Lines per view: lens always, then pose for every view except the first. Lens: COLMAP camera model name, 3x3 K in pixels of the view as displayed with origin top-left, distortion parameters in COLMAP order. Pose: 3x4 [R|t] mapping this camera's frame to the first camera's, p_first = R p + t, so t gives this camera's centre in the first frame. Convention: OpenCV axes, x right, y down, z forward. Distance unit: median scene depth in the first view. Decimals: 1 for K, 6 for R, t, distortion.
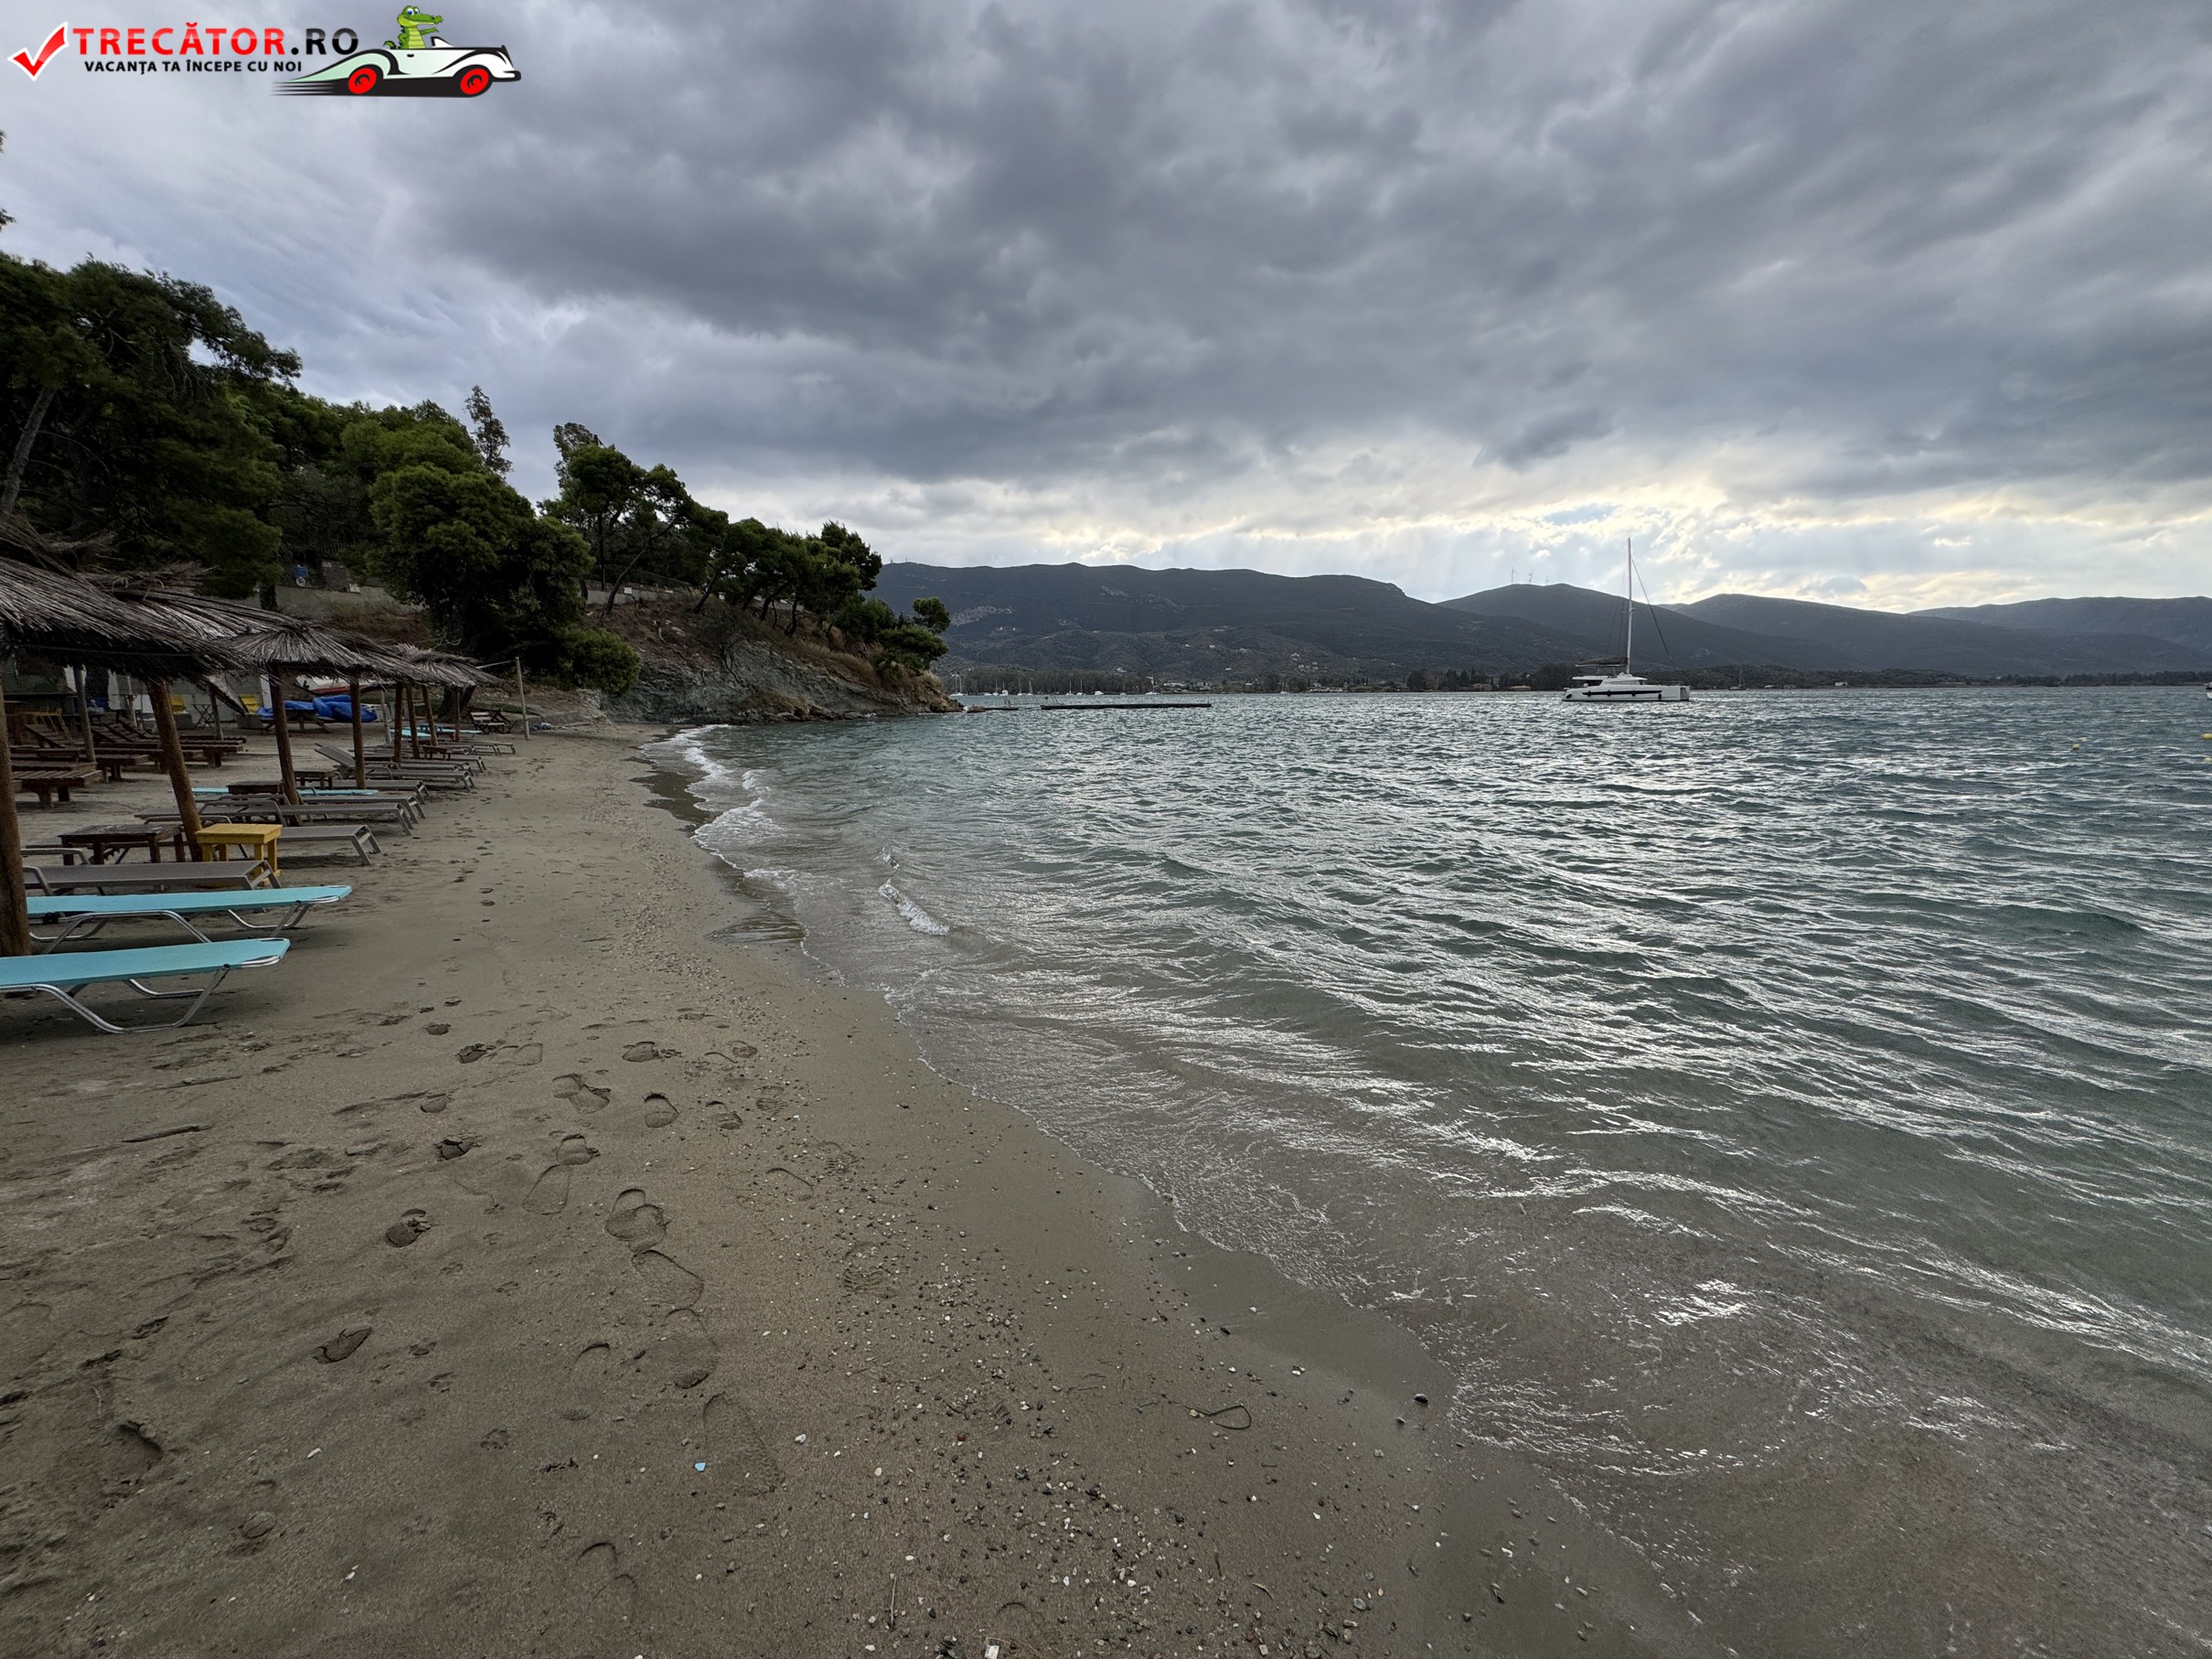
lens RADIAL K [[879.2, 0, 1105.6], [0, 879.2, 819.9], [0, 0, 1]] dist [-0.001108, 0.000154]
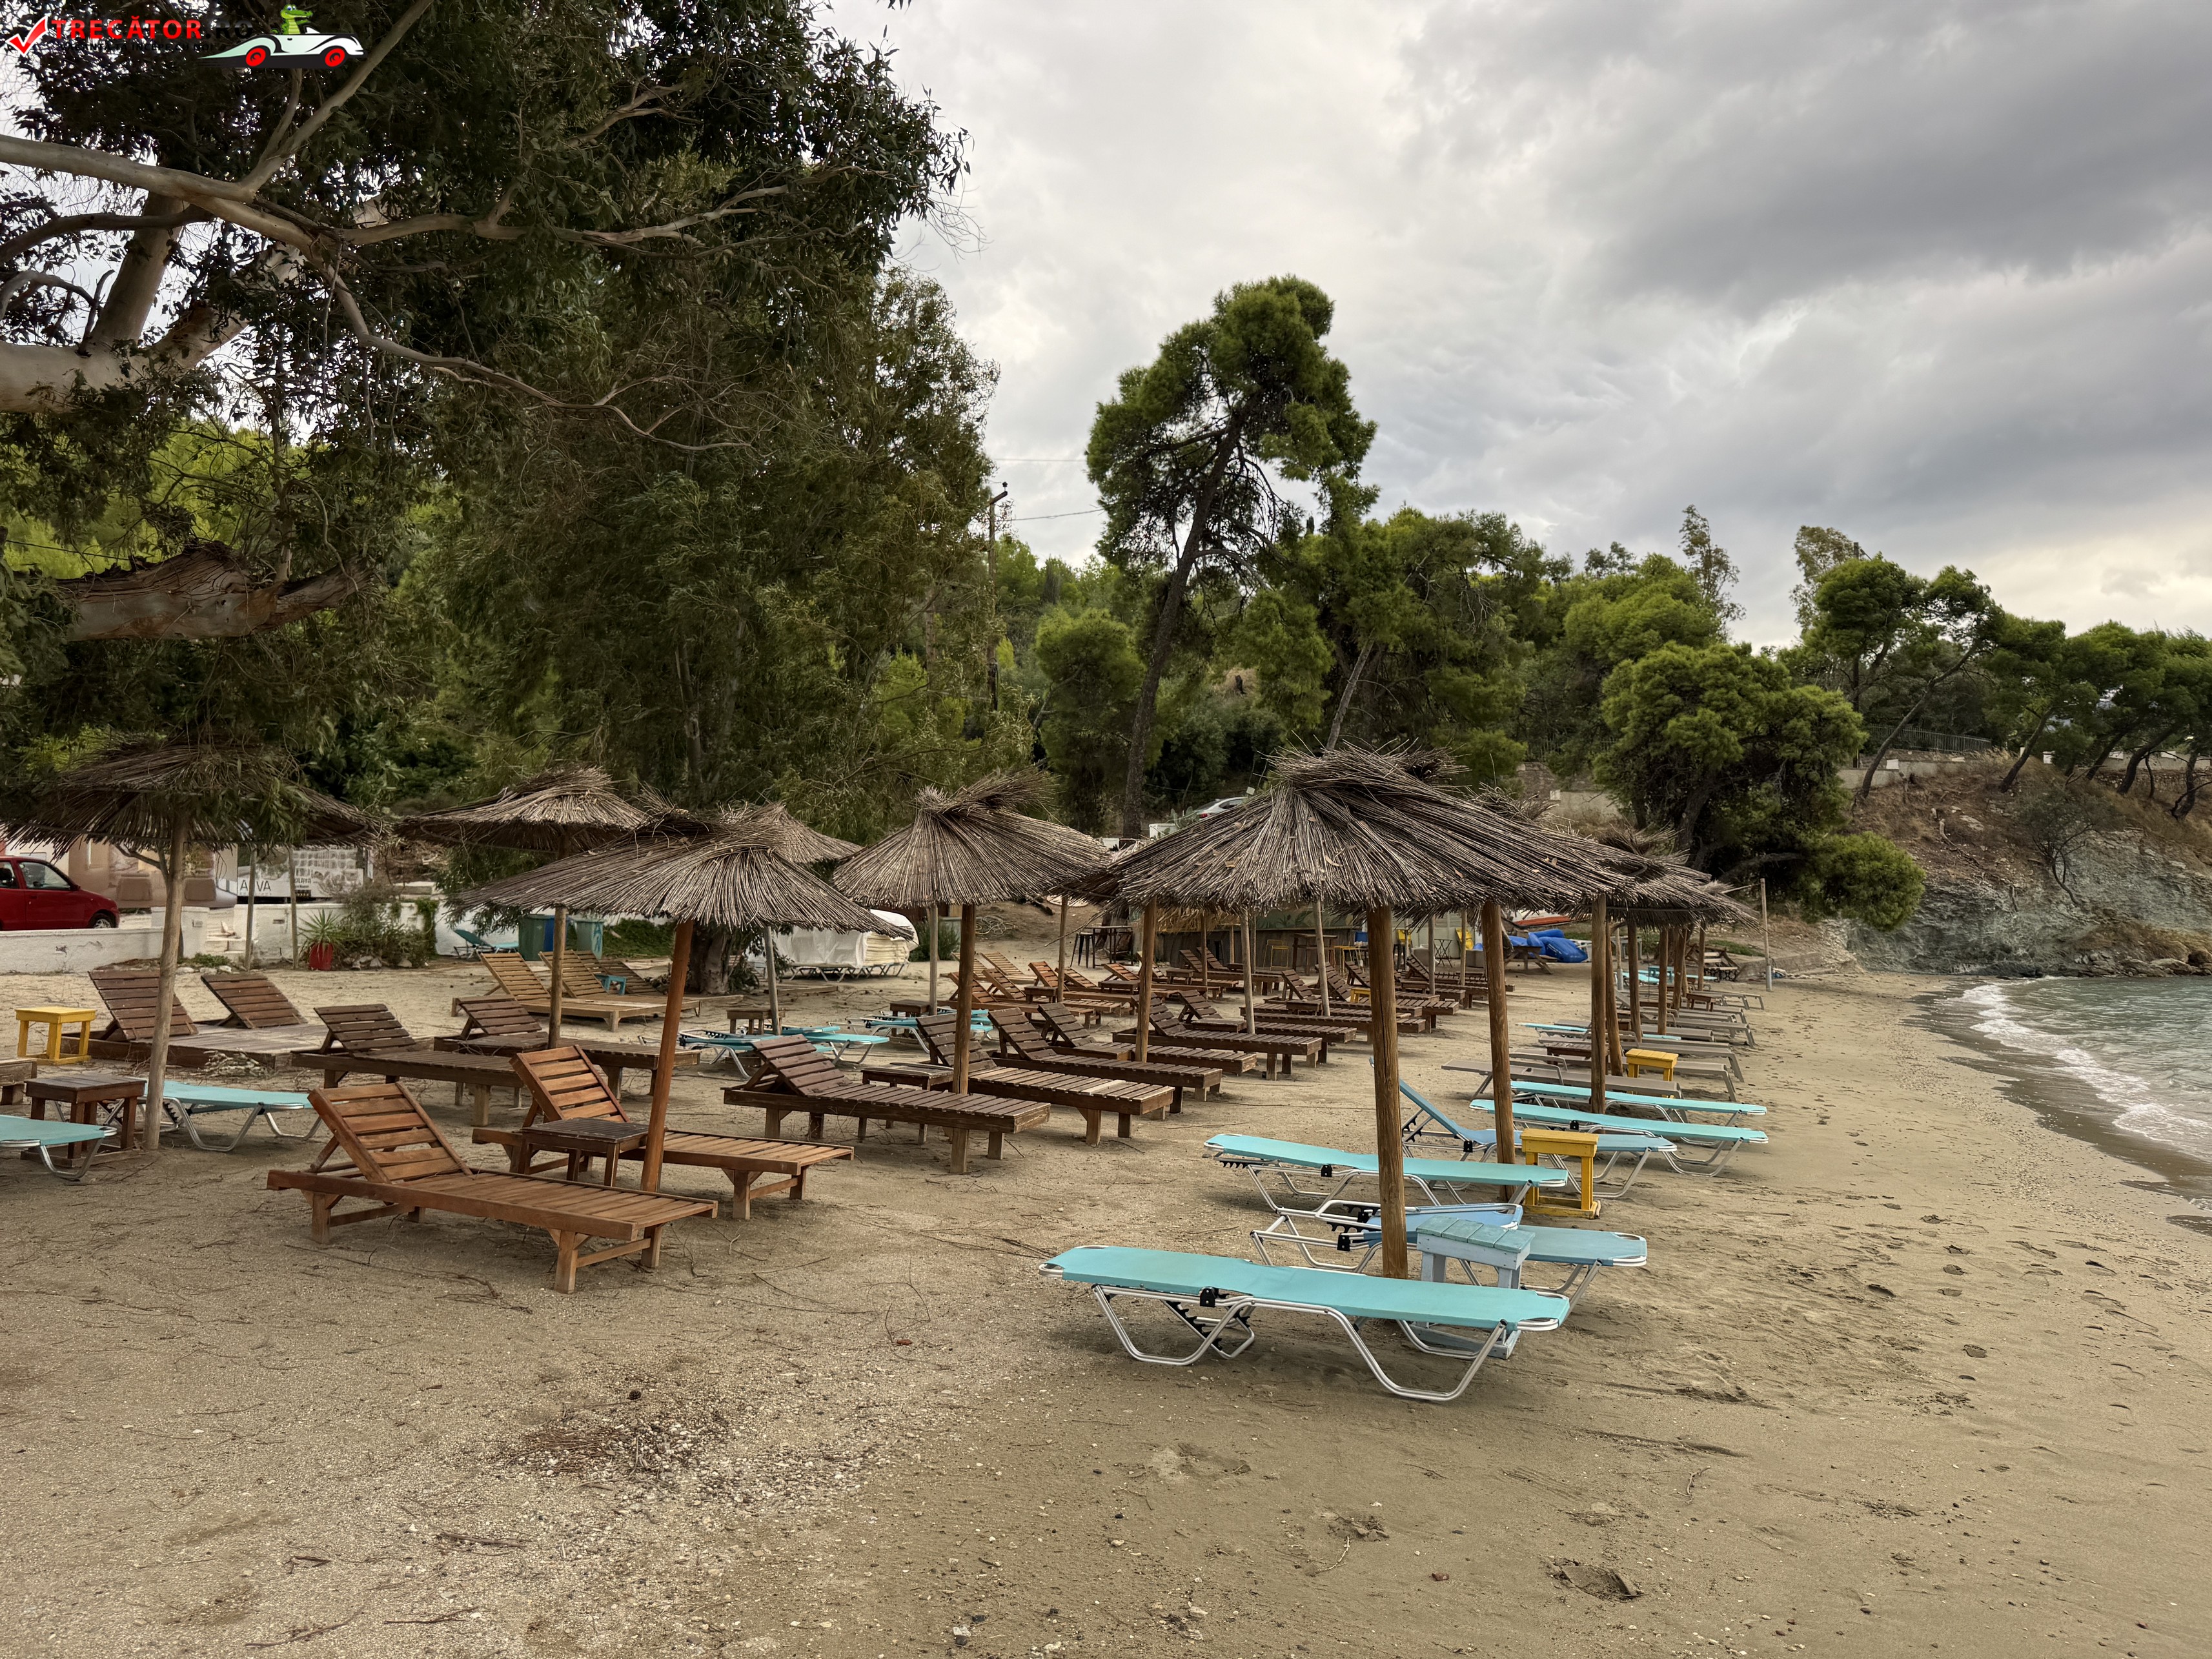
lens RADIAL K [[1565.6, 0, 1106.0], [0, 1565.6, 829.5], [0, 0, 1]] dist [0.005725, -0.007957]
pose [[0.589387, -0.049381, -0.806340, 0.046108], [-0.112230, 0.983446, -0.142260, 0.015231], [0.800017, 0.174341, 0.574088, -0.133340]]
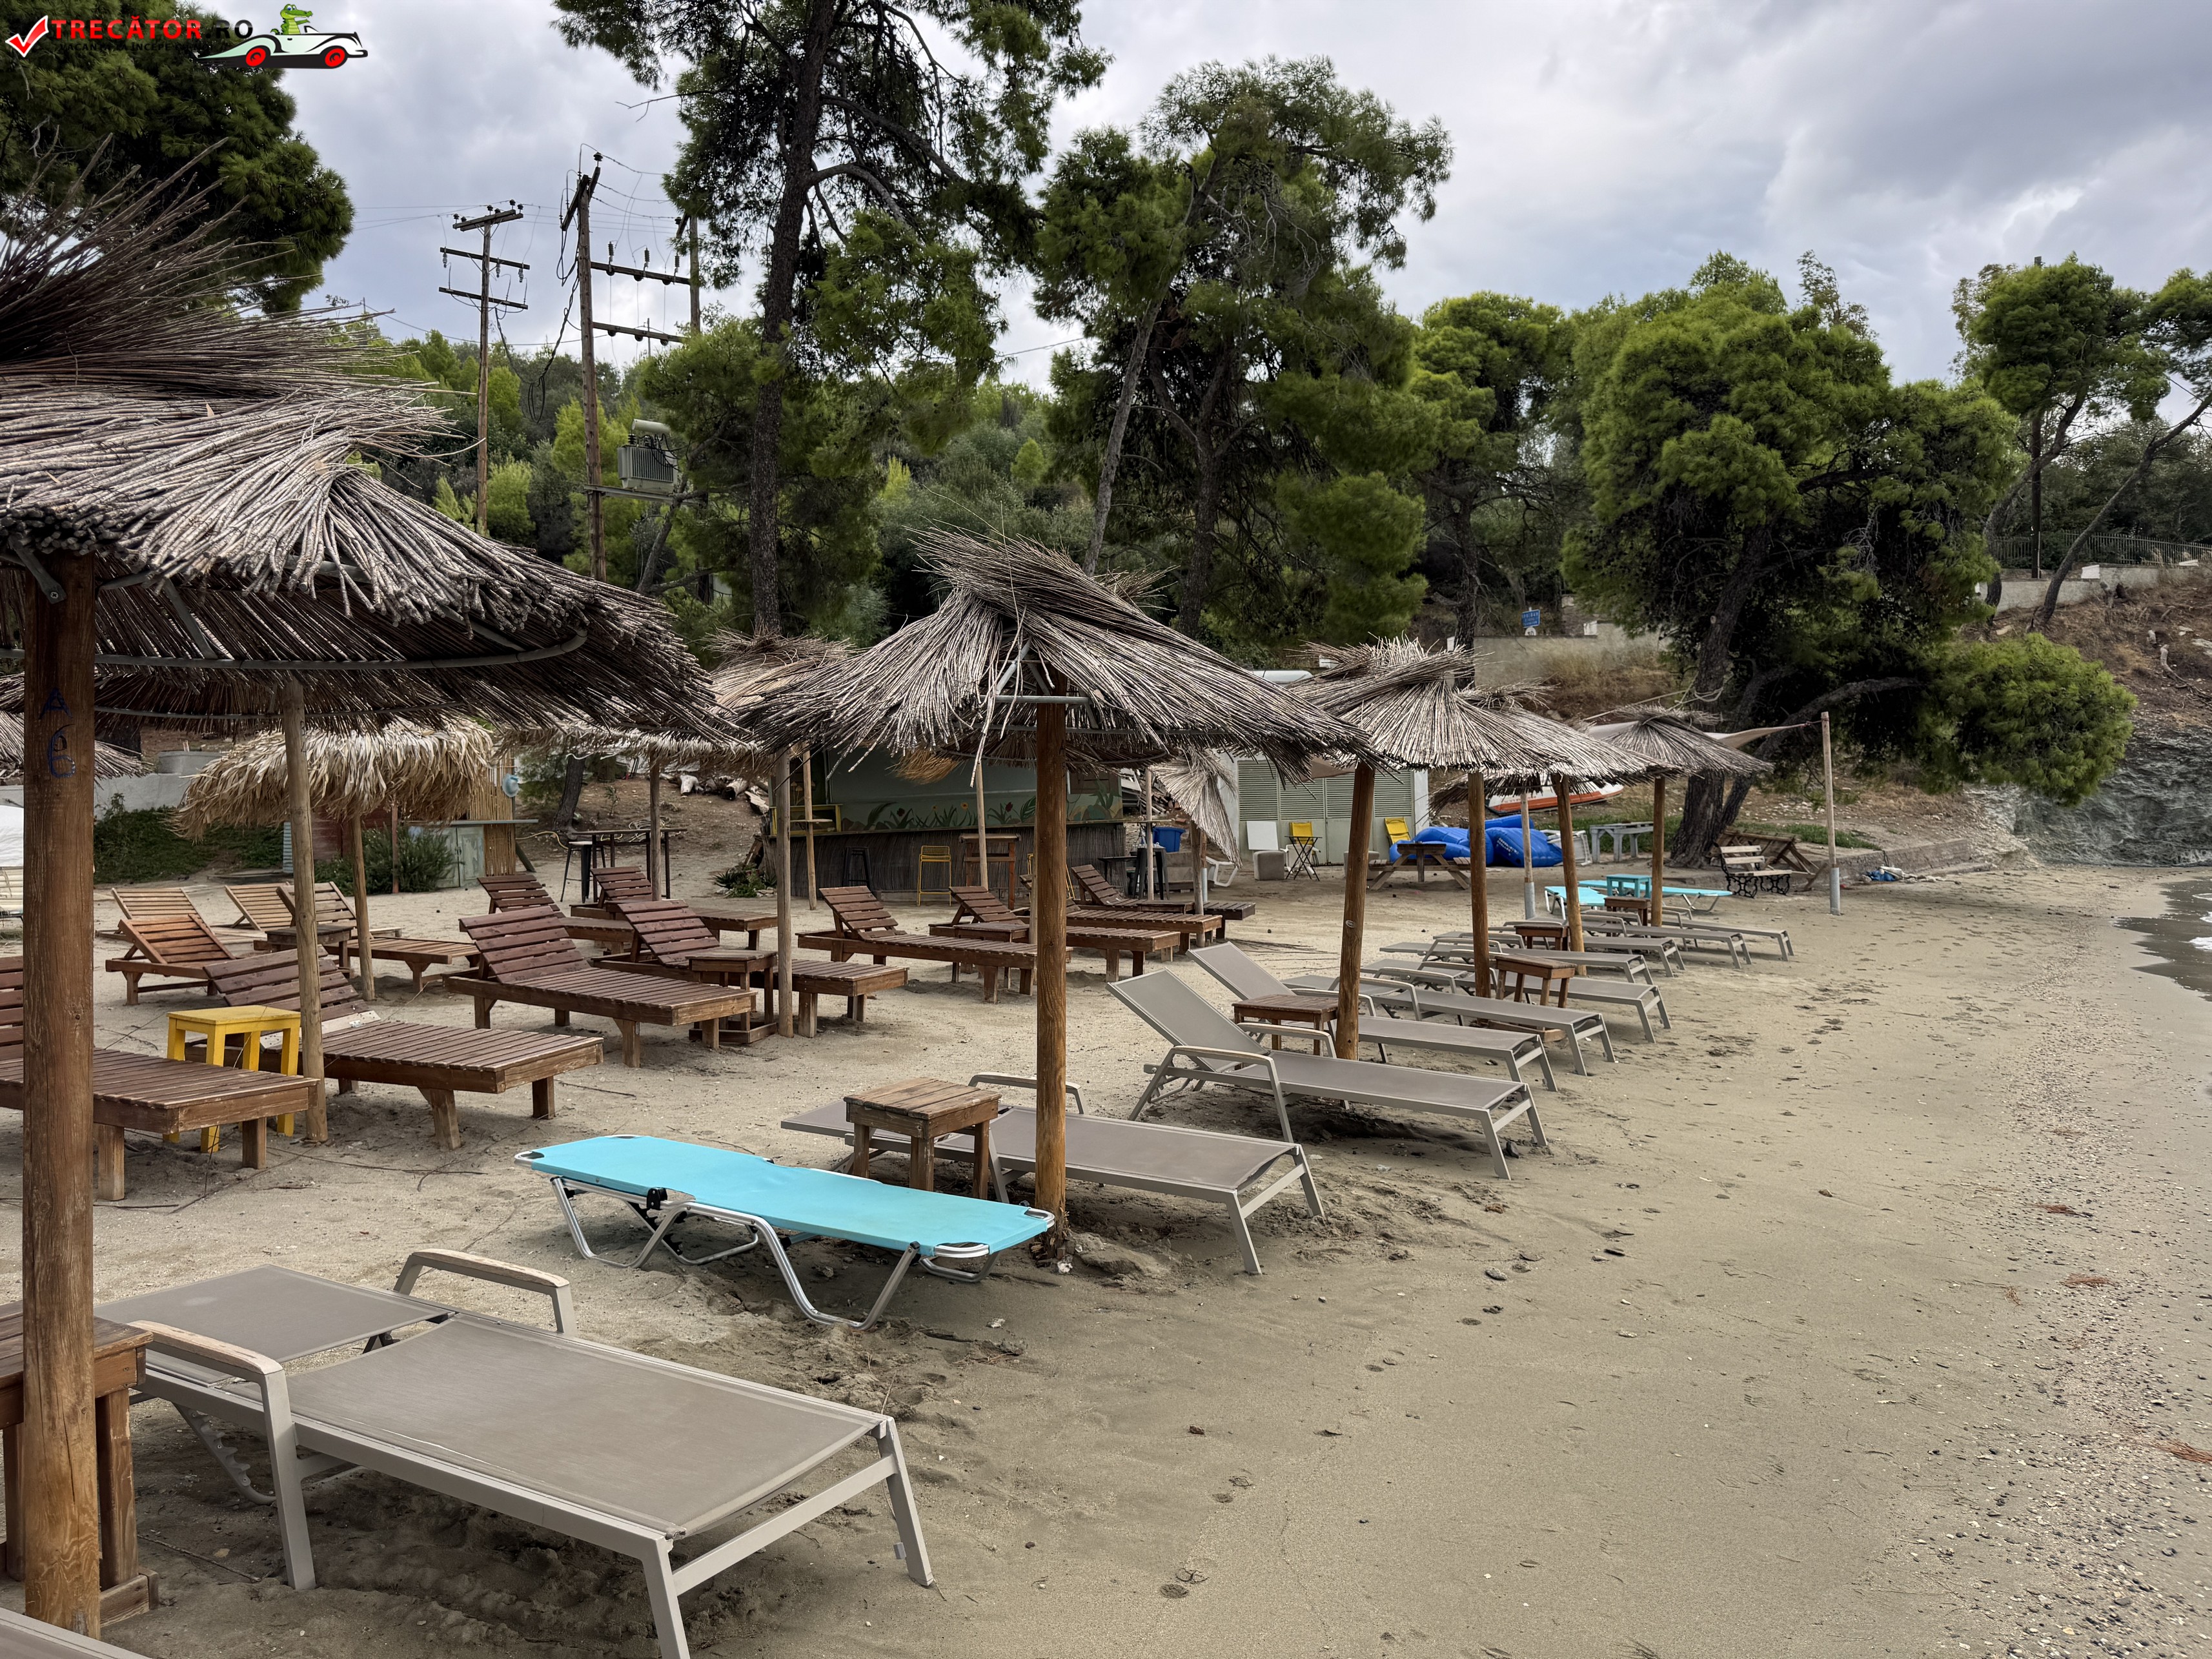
lens RADIAL K [[1547.4, 0, 1105.4], [0, 1547.4, 836.8], [0, 0, 1]] dist [0.003508, 0.005031]
pose [[0.501417, -0.010169, -0.865146, -0.137184], [-0.094377, 0.993321, -0.066374, -0.030773], [0.860043, 0.114931, 0.497109, 0.231069]]
